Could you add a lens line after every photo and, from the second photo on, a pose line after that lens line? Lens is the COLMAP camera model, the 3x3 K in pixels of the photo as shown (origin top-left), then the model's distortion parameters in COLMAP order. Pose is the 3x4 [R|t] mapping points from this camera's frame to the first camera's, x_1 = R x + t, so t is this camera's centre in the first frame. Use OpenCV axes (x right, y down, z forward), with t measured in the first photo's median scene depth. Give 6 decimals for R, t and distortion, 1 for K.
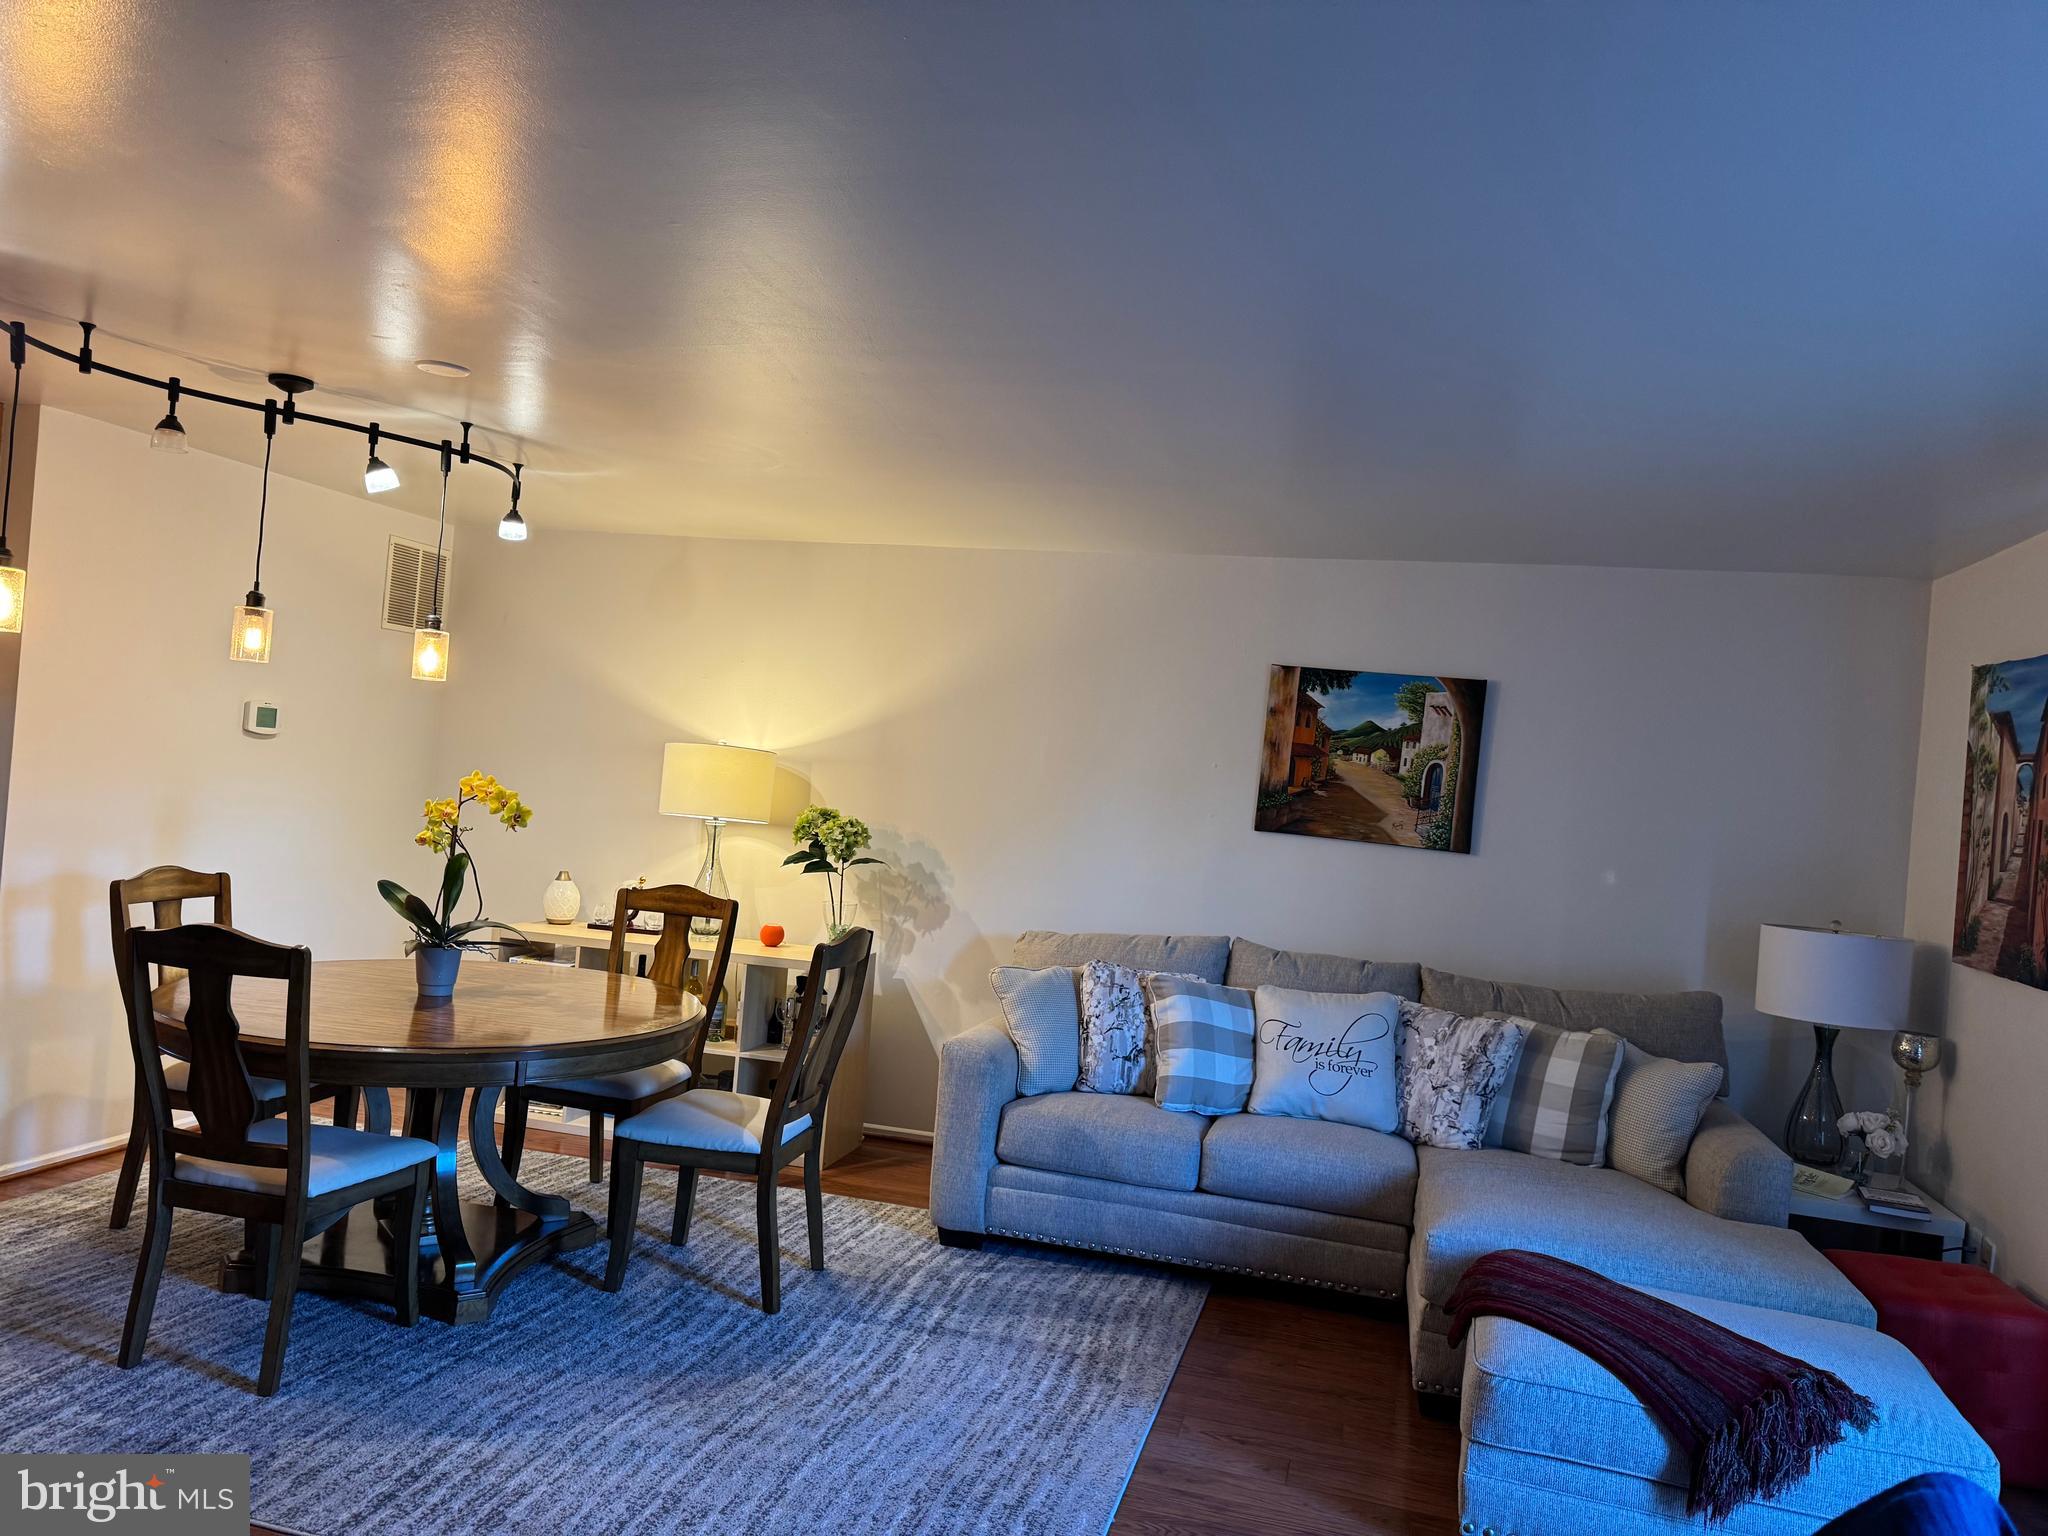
lens RADIAL K [[1455.9, 0, 991.5], [0, 1455.9, 742.3], [0, 0, 1]] dist [0.049309, -0.047402]
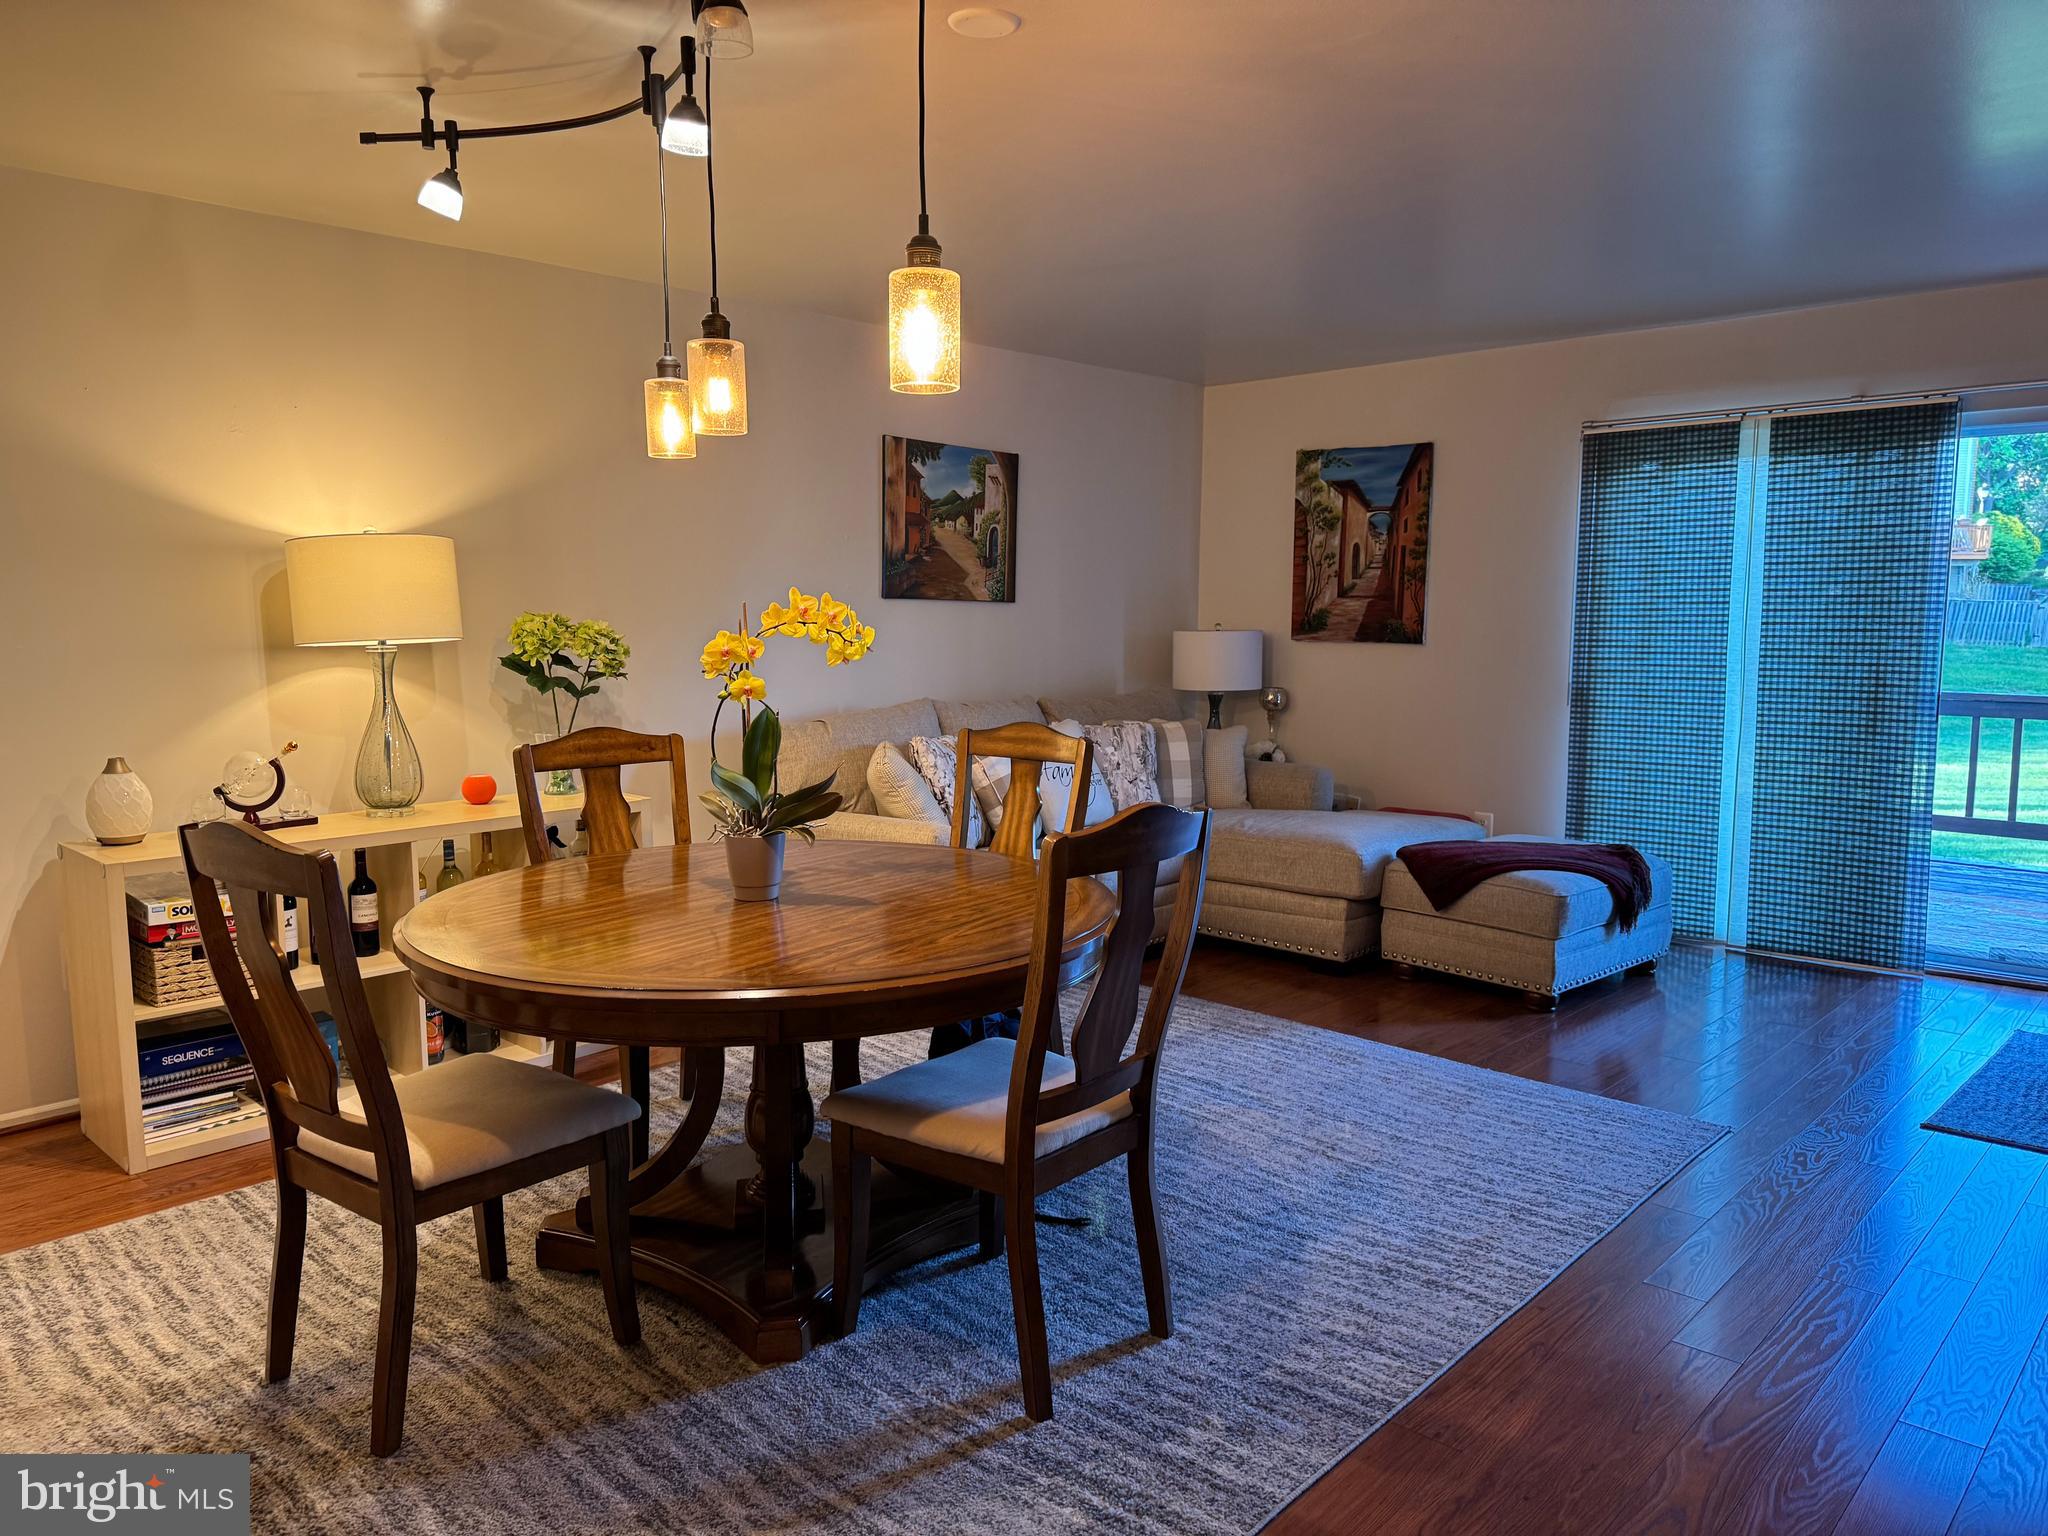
lens RADIAL K [[1428.2, 0, 1077.7], [0, 1428.2, 769.3], [0, 0, 1]] dist [0.168751, -0.272404]
pose [[0.451343, -0.185785, 0.872796, -0.700953], [0.014613, 0.979494, 0.200941, -0.025393], [-0.892231, -0.077939, 0.444803, 0.413333]]
